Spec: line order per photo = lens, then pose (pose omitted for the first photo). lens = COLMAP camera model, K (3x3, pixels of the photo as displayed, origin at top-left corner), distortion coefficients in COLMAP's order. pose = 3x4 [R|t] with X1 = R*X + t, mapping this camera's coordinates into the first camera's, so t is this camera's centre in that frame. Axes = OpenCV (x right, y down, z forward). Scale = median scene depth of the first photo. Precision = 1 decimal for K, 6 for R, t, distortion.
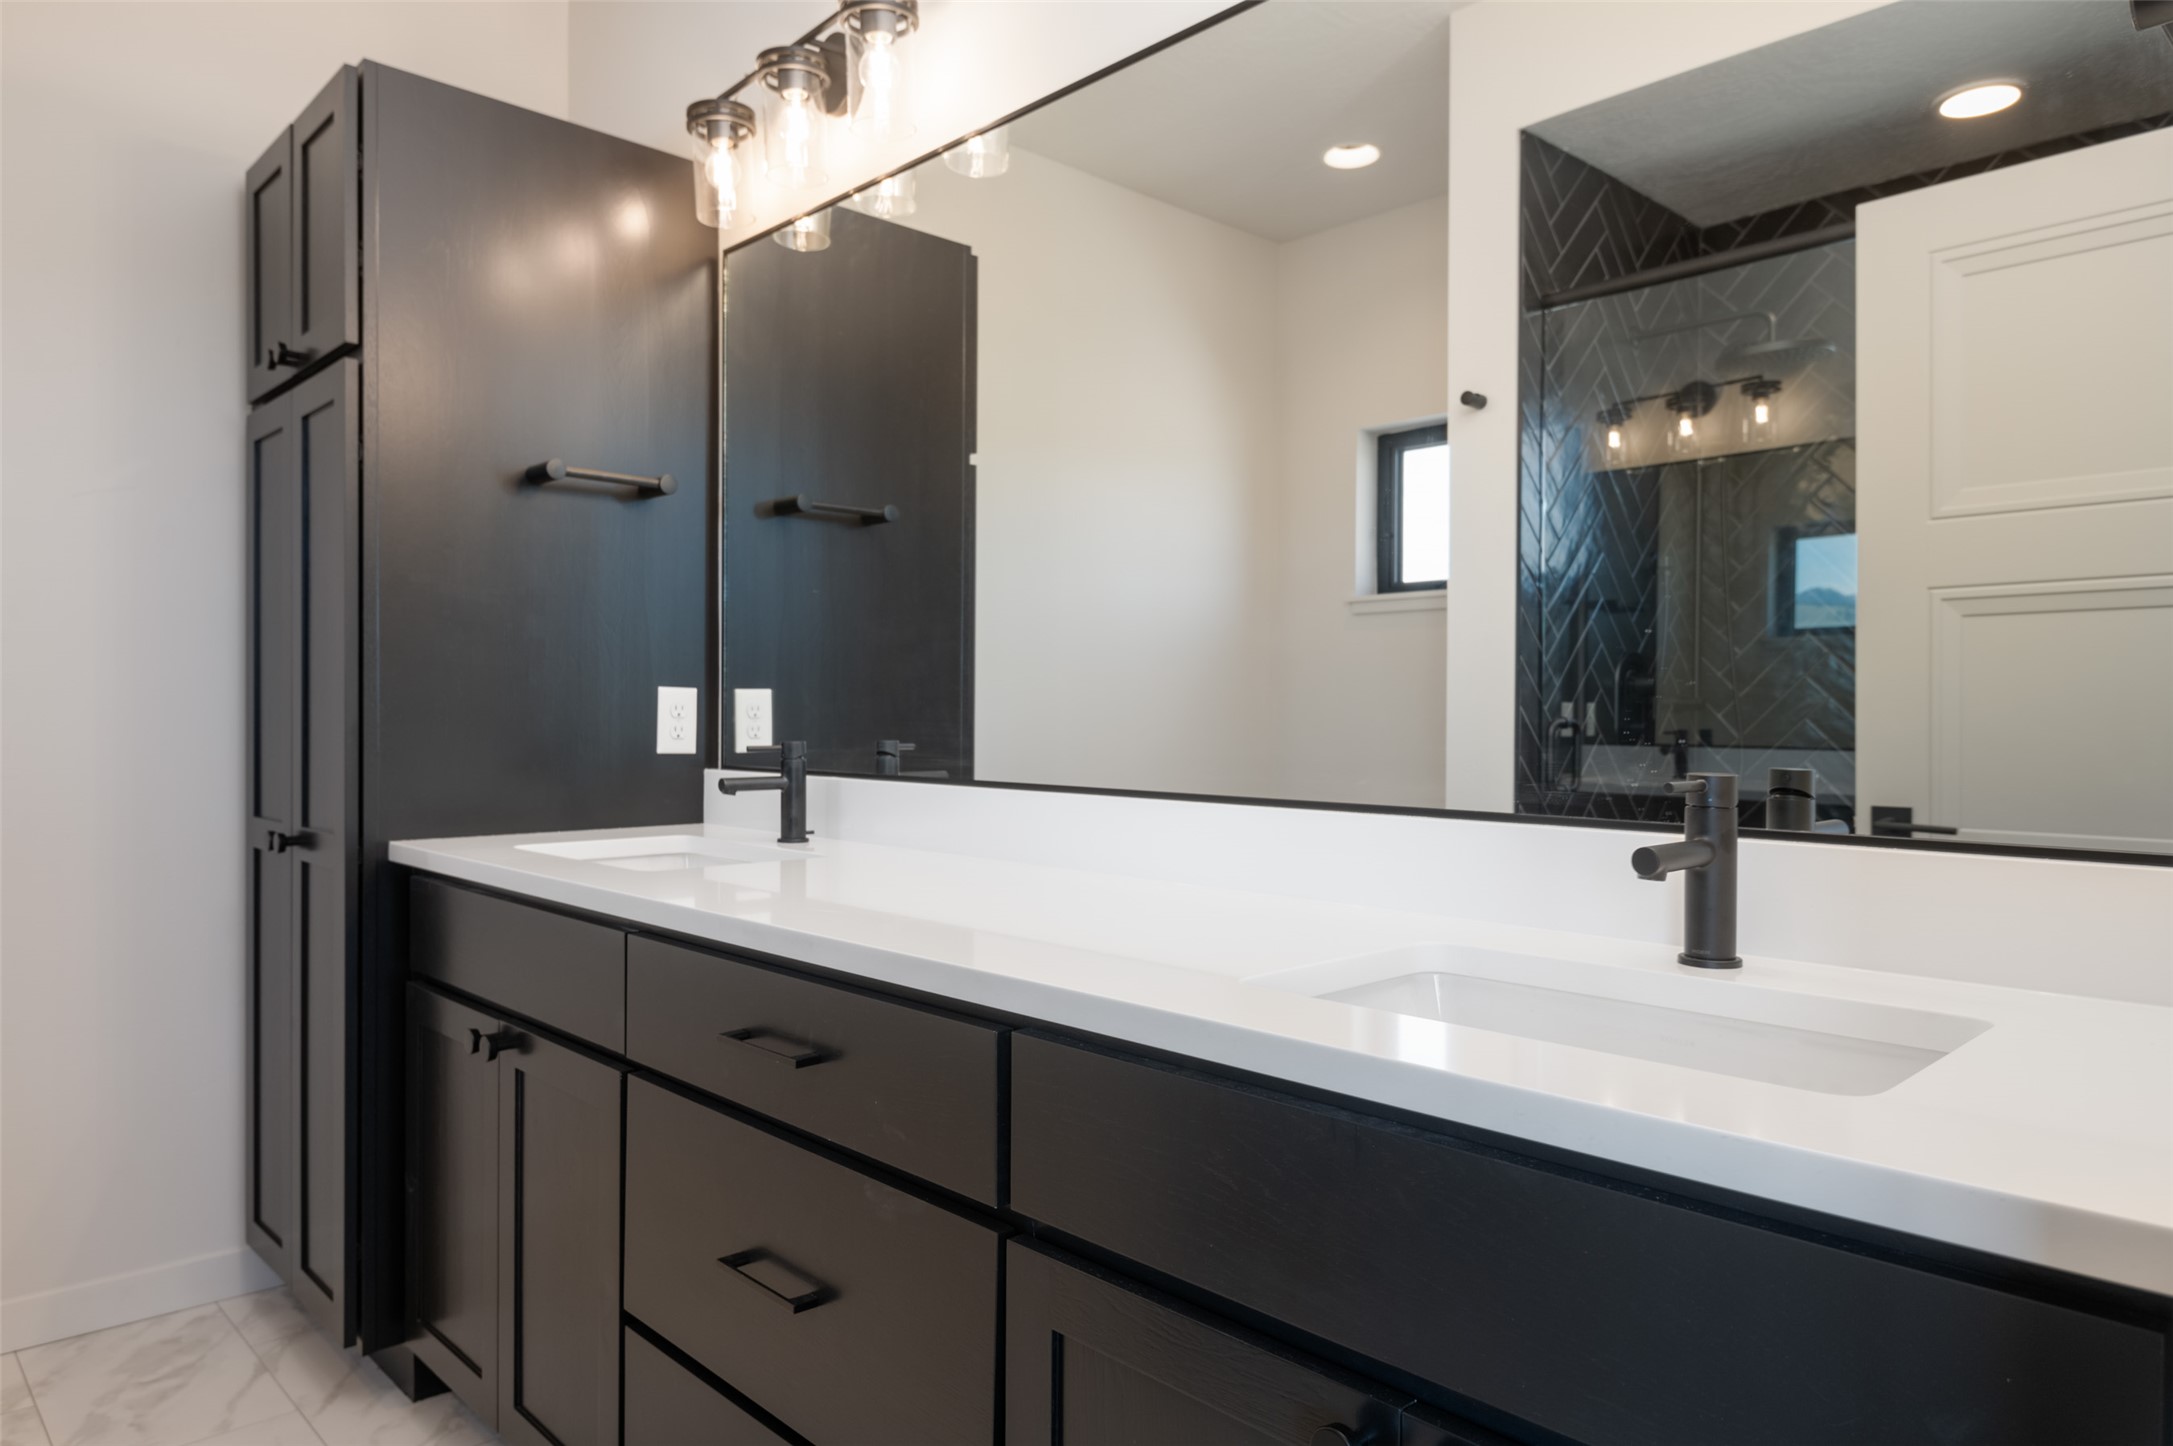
lens RADIAL K [[1362.7, 0, 1099.8], [0, 1362.7, 723.9], [0, 0, 1]] dist [0.007968, -0.000183]
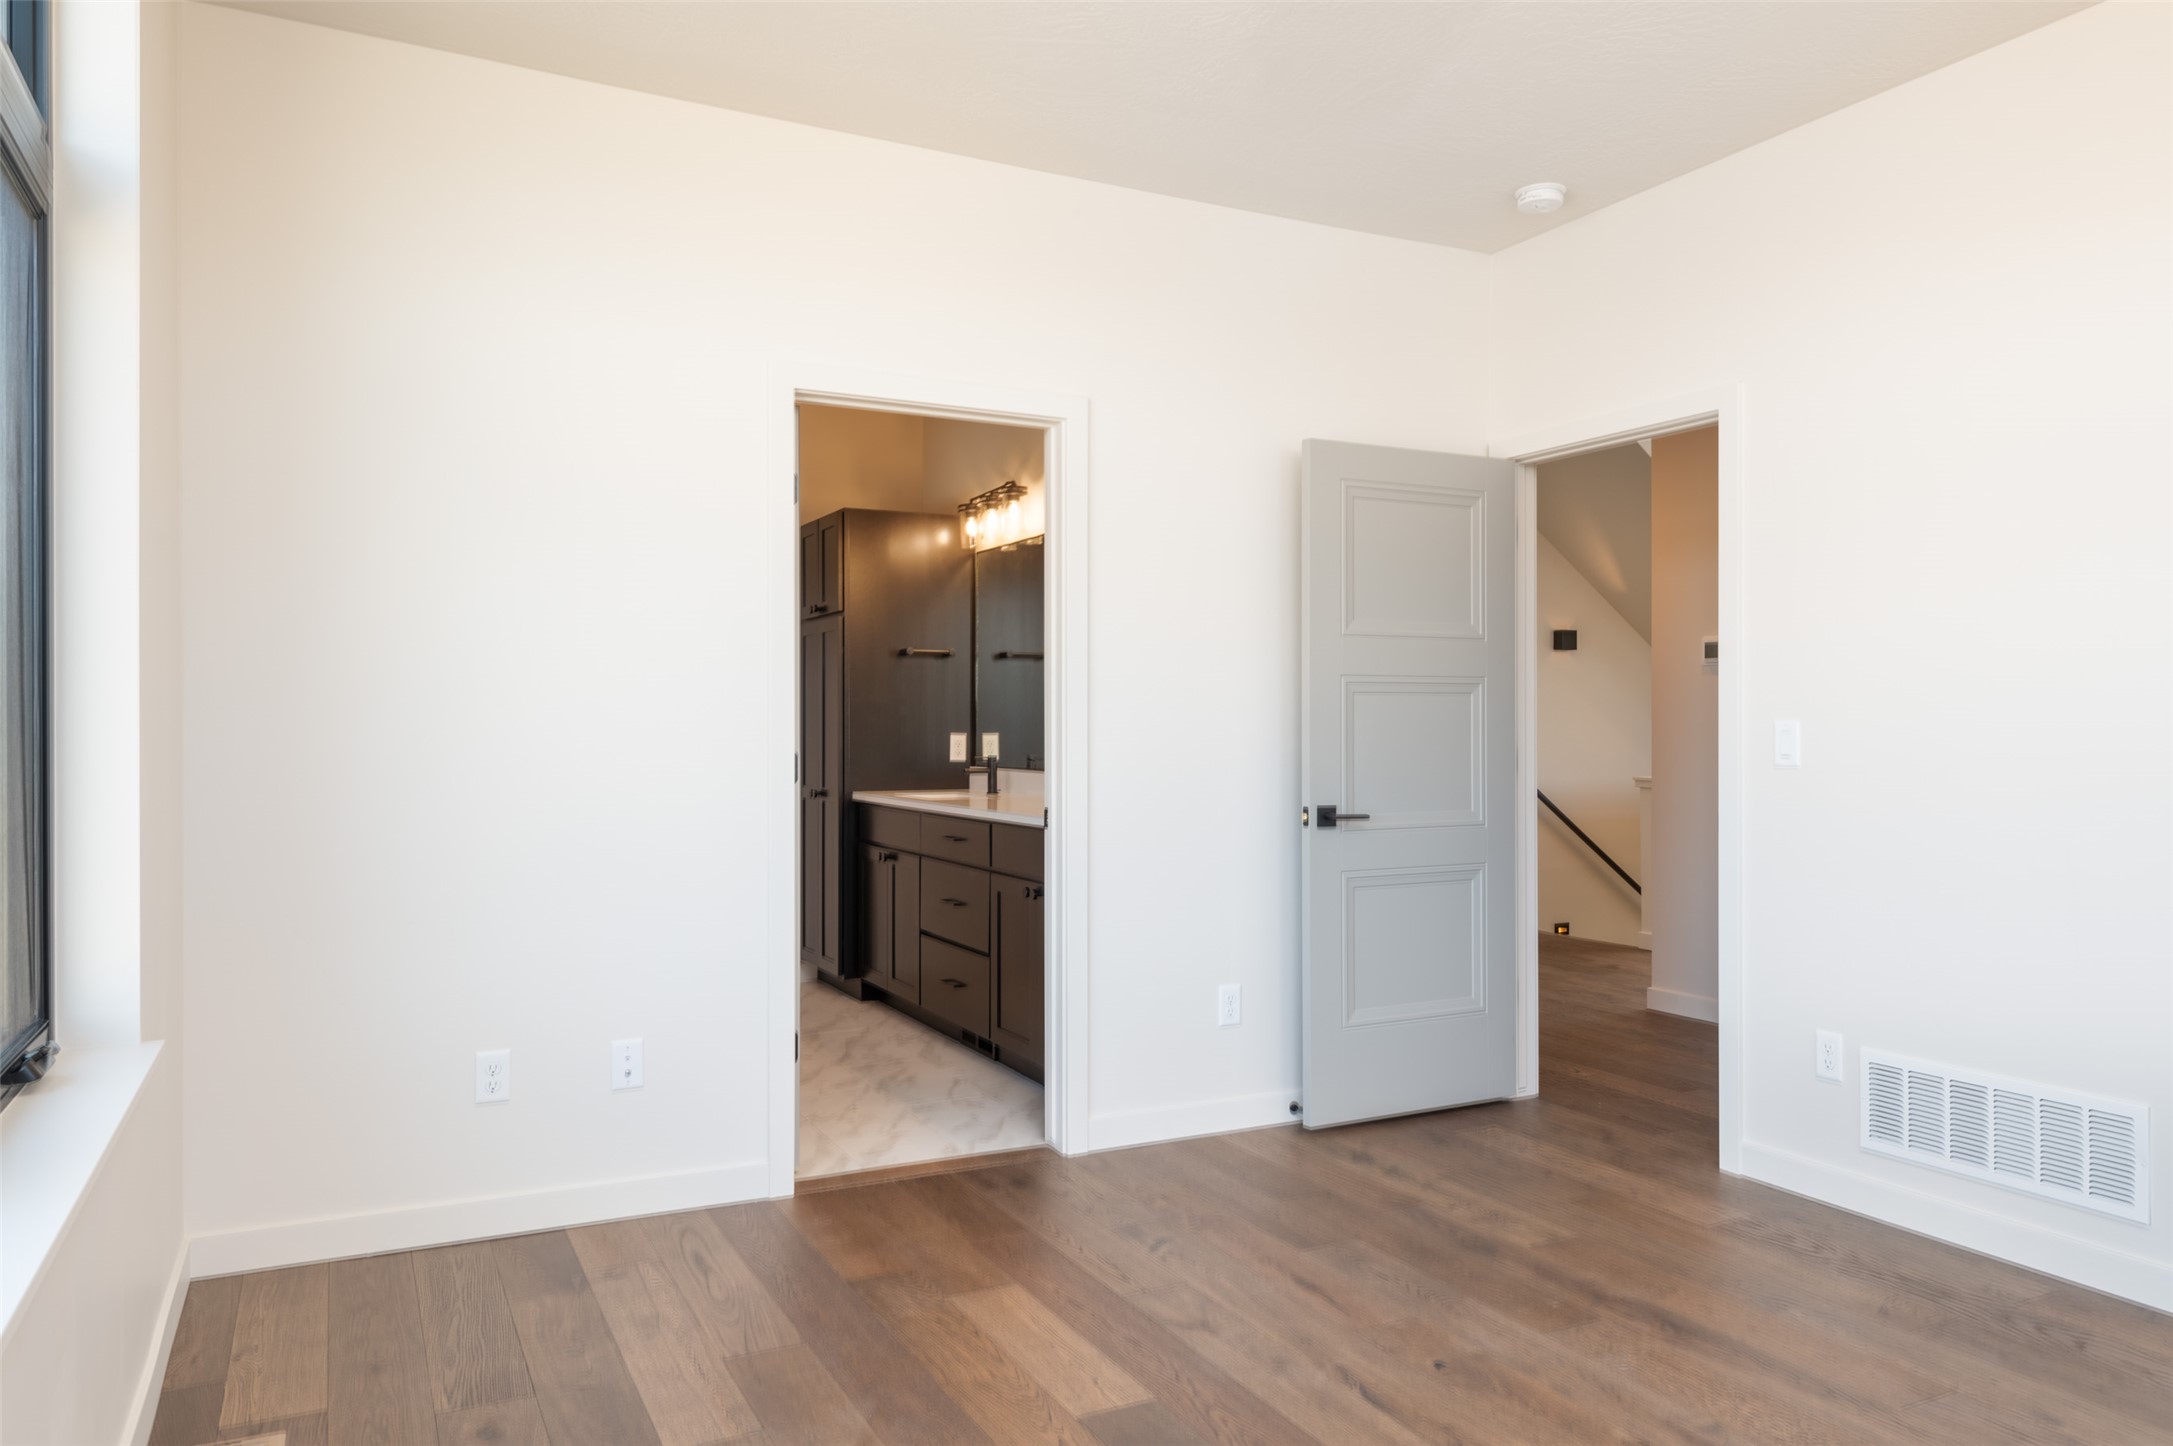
lens RADIAL K [[1456.3, 0, 1081.8], [0, 1456.3, 731.5], [0, 0, 1]] dist [-0.001539, 0.000007]
pose [[0.952347, -0.003673, -0.304995, 0.744382], [0.003227, 0.999993, -0.001965, -0.026477], [0.305000, 0.000887, 0.952352, -1.513141]]
